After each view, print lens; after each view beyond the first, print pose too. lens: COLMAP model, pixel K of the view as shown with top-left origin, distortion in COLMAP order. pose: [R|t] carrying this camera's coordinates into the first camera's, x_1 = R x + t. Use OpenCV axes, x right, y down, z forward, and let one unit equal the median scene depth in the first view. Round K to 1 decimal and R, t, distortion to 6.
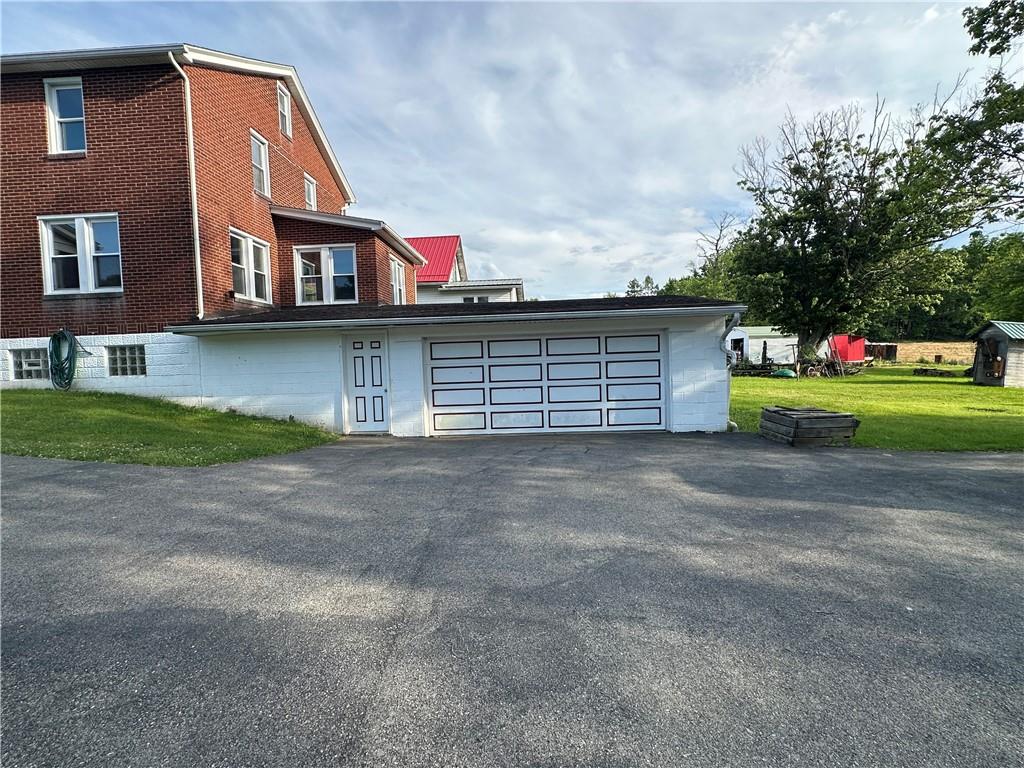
lens RADIAL K [[482.3, 0, 509.2], [0, 482.3, 381.2], [0, 0, 1]] dist [0.003716, 0.000405]
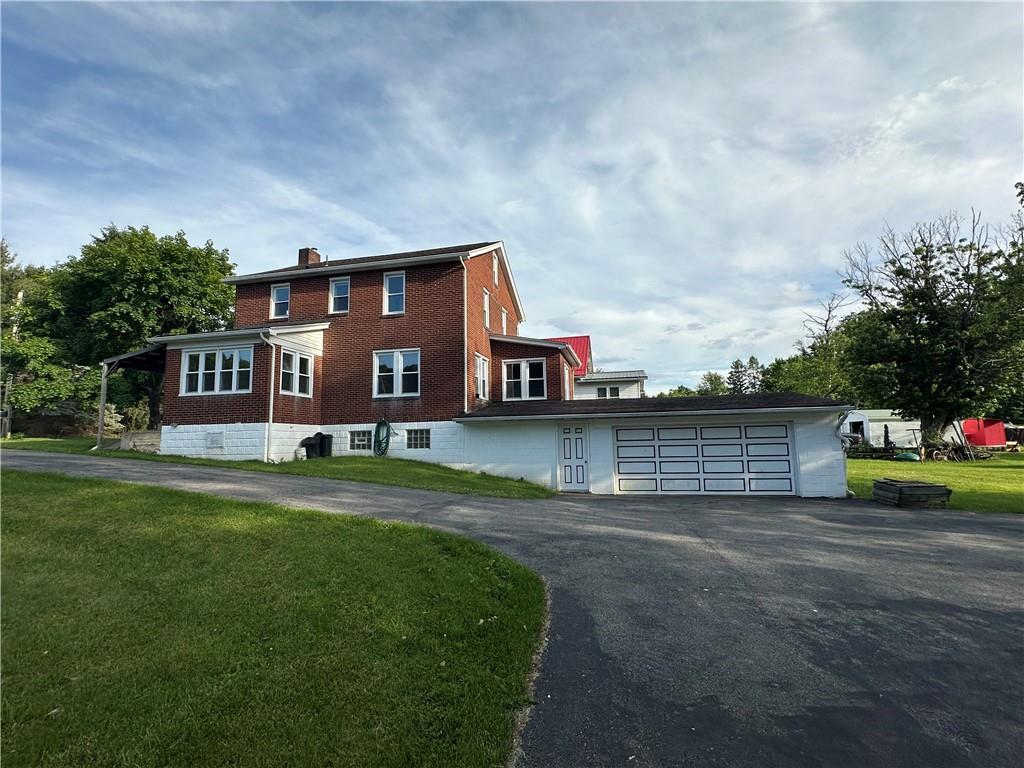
lens RADIAL K [[482.3, 0, 512.0], [0, 482.3, 383.0], [0, 0, 1]] dist [0.003716, 0.000405]
pose [[0.983327, -0.008836, -0.181632, -0.156238], [-0.019807, 0.987672, -0.155281, 0.011371], [0.180765, 0.156290, 0.971029, -0.376959]]
